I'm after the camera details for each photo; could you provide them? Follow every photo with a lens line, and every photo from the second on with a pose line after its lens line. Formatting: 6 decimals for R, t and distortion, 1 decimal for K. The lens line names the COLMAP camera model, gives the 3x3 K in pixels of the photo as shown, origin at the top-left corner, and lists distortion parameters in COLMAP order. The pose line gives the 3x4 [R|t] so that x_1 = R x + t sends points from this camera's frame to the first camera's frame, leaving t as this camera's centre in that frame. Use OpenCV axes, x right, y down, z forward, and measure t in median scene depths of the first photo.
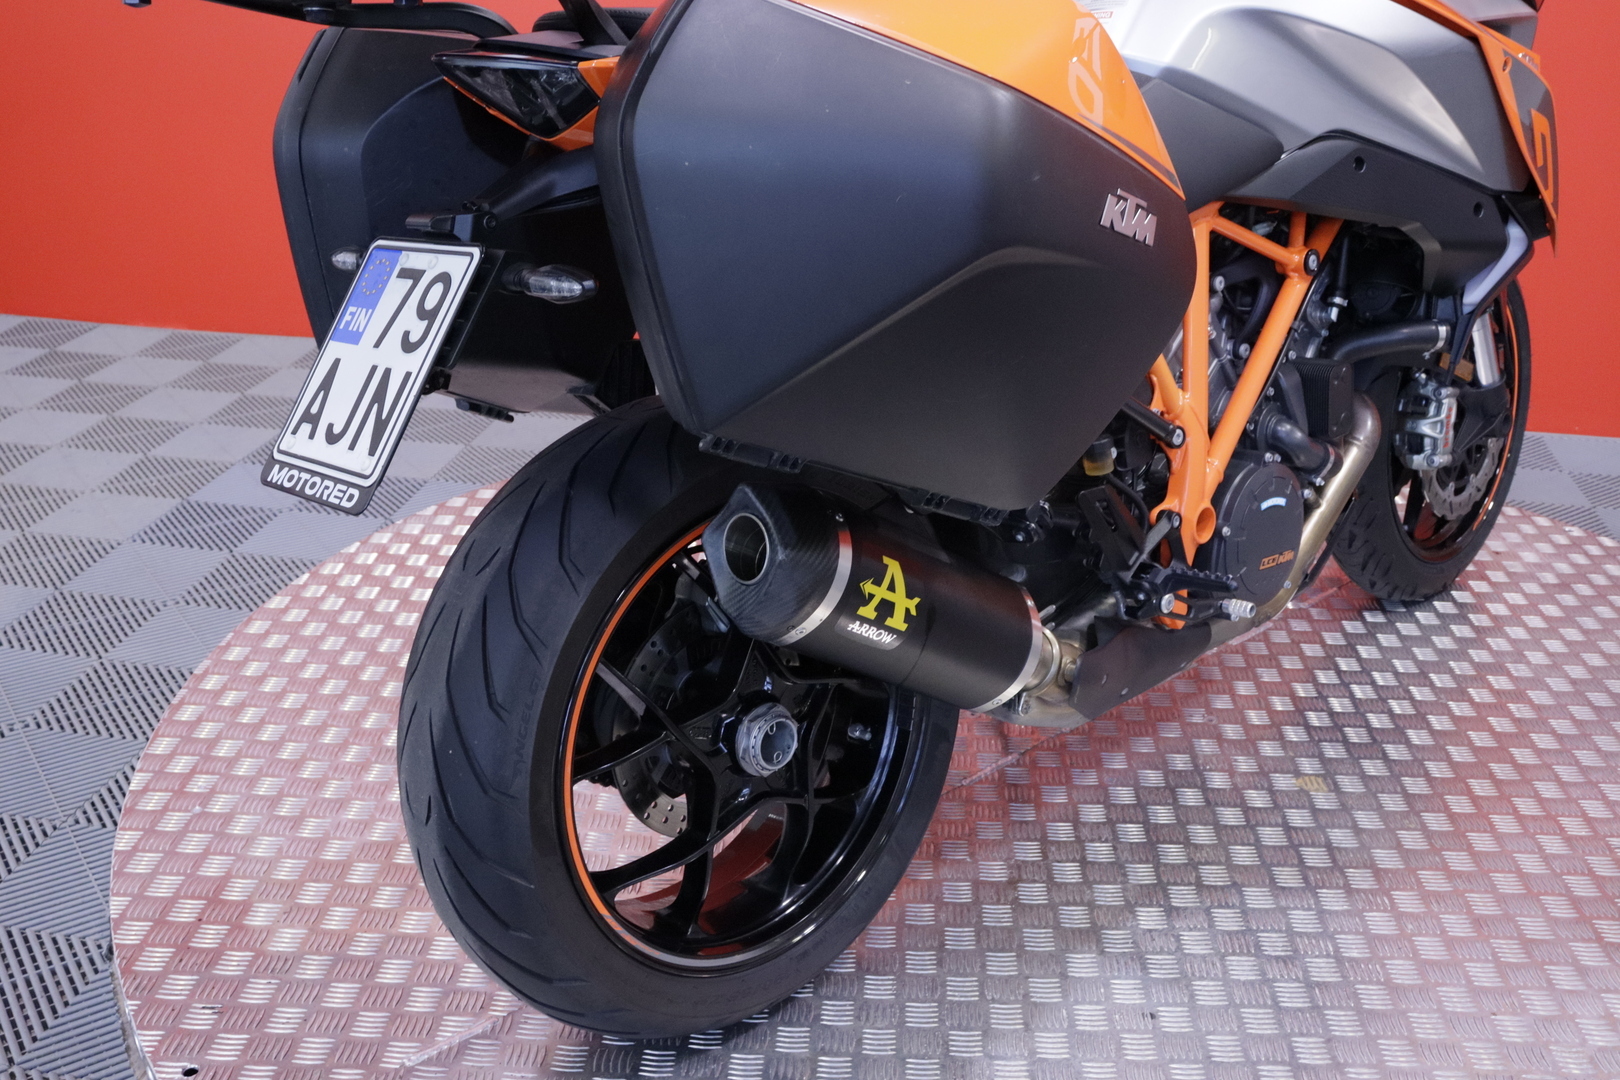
lens RADIAL K [[1695.4, 0, 810.0], [0, 1695.4, 540.0], [0, 0, 1]] dist [-0.042302, 0.026915]
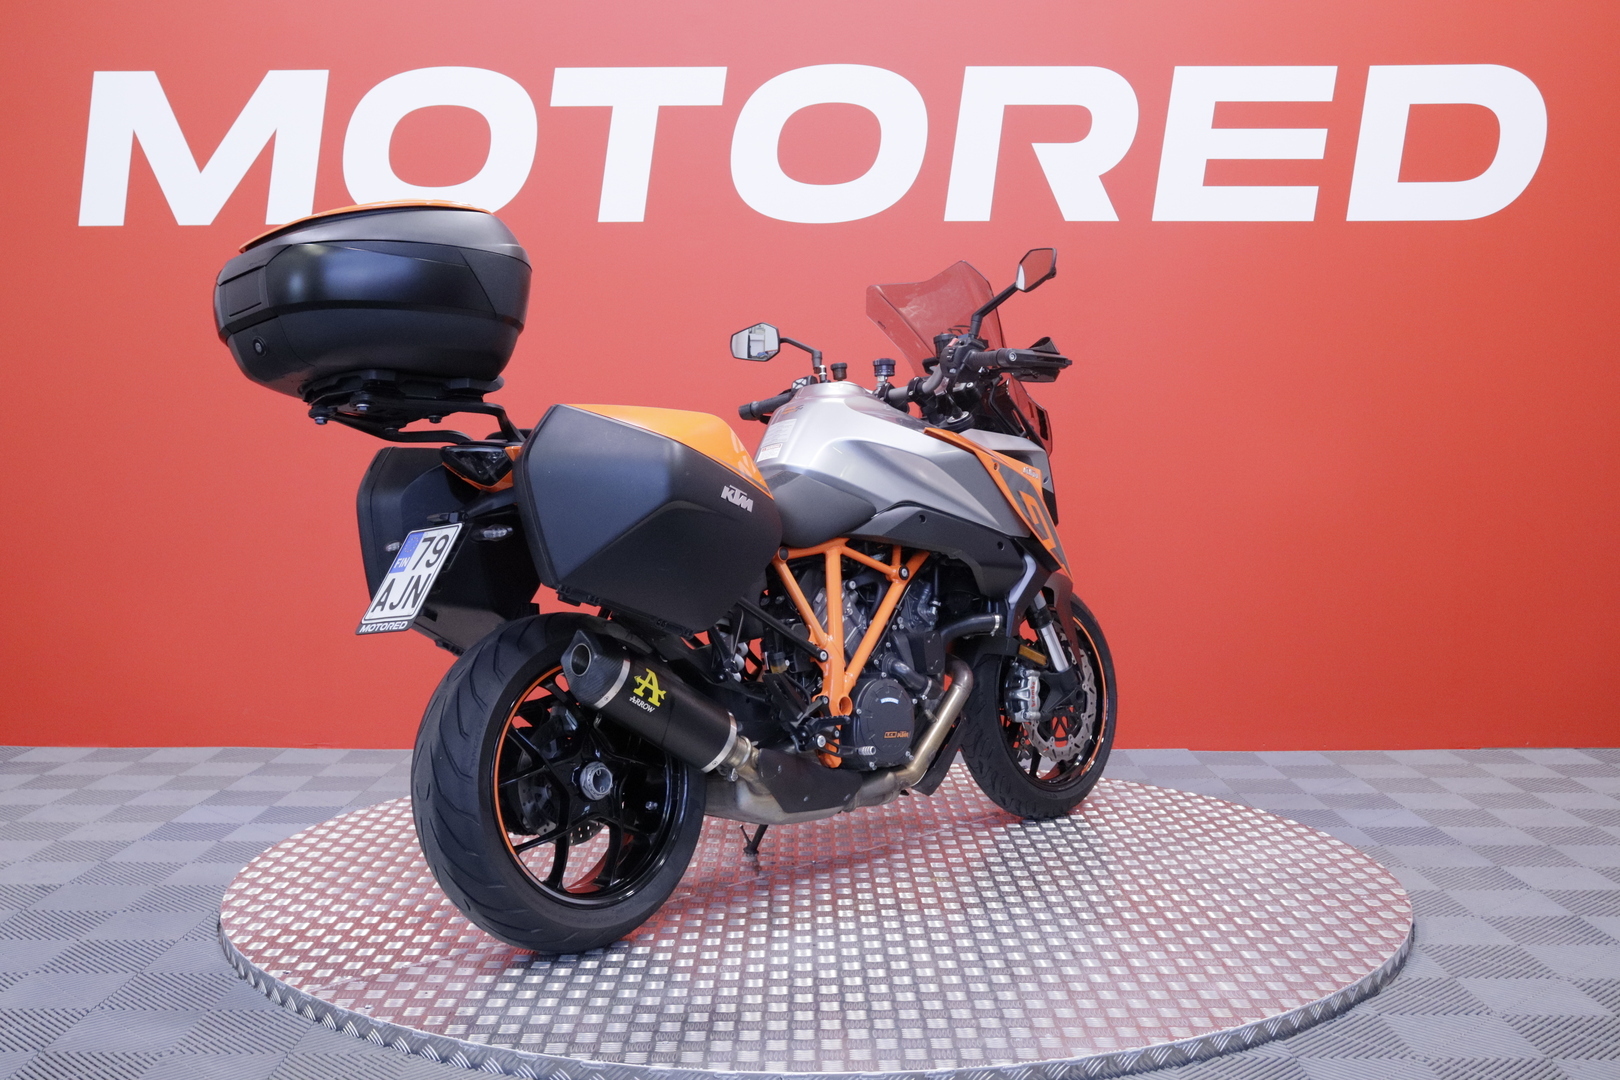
lens RADIAL K [[1809.3, 0, 810.0], [0, 1809.3, 540.0], [0, 0, 1]] dist [-0.000589, 0.010623]
pose [[0.998412, -0.028749, 0.048451, 0.131204], [0.042585, 0.948155, -0.314942, 0.534494], [-0.036884, 0.316505, 0.947874, -1.115073]]
